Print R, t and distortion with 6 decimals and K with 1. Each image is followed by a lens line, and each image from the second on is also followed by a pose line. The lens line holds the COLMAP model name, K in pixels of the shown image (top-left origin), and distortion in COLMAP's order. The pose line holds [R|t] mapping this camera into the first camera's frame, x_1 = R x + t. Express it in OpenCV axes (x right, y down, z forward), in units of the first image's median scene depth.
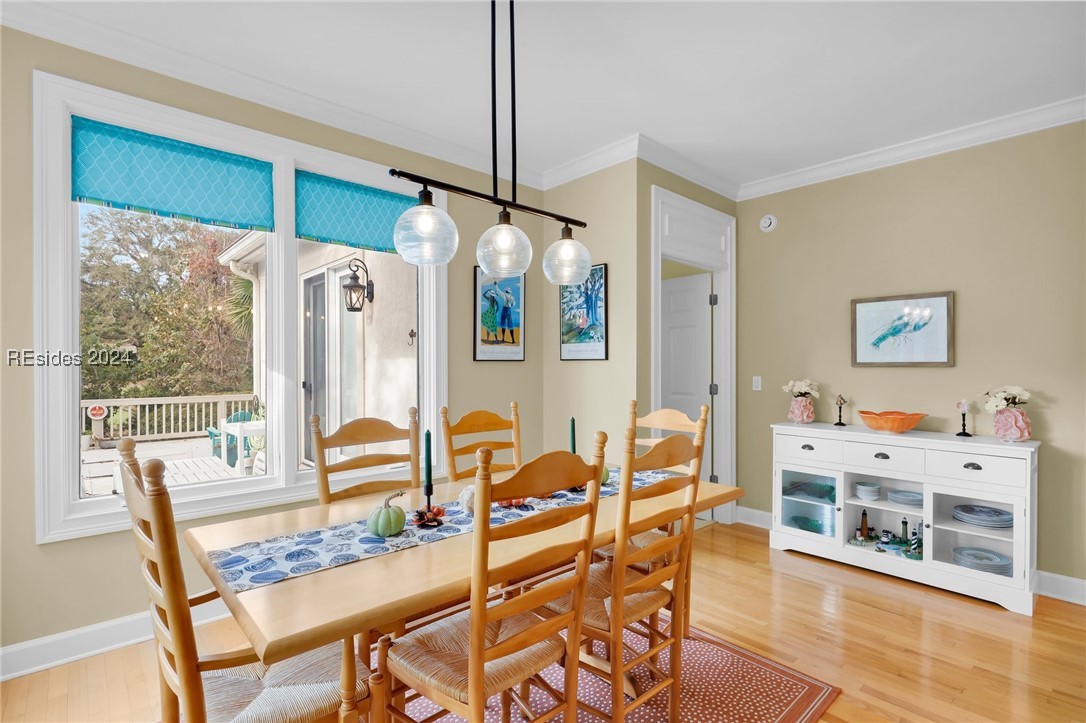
lens RADIAL K [[499.1, 0, 520.4], [0, 499.1, 363.5], [0, 0, 1]] dist [-0.002554, 0.000471]
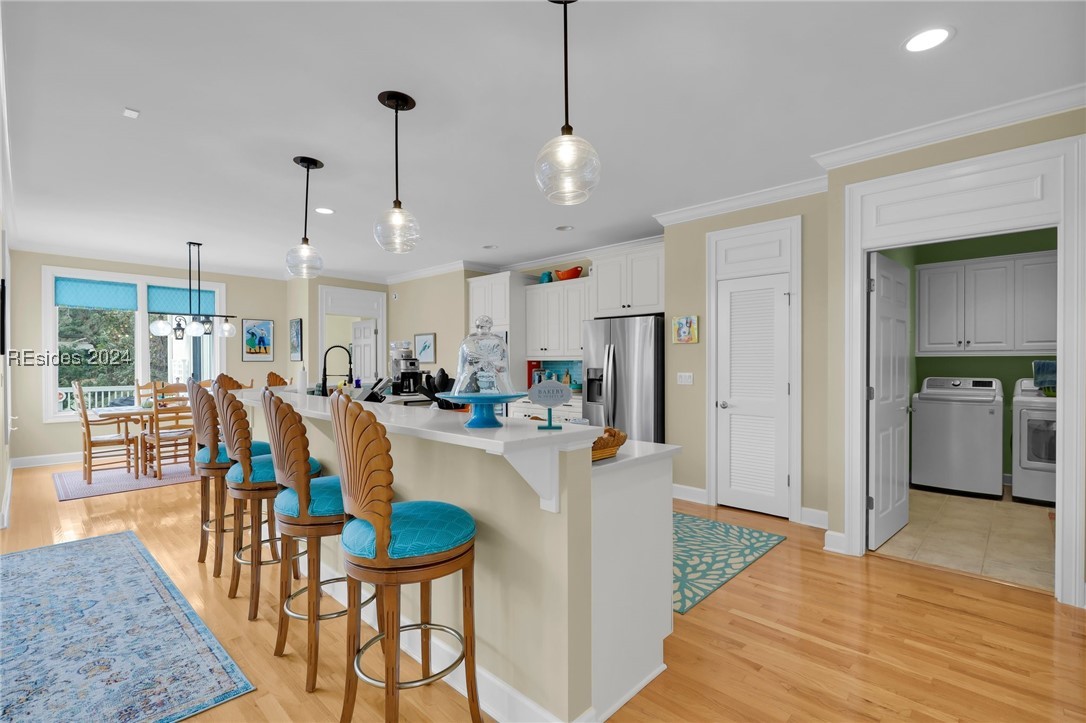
lens RADIAL K [[499.1, 0, 537.6], [0, 499.1, 361.5], [0, 0, 1]] dist [-0.002554, 0.000471]
pose [[0.997630, -0.000804, 0.068798, 1.053557], [0.000739, 0.999999, 0.000968, -0.006055], [-0.068799, -0.000915, 0.997630, -1.290790]]
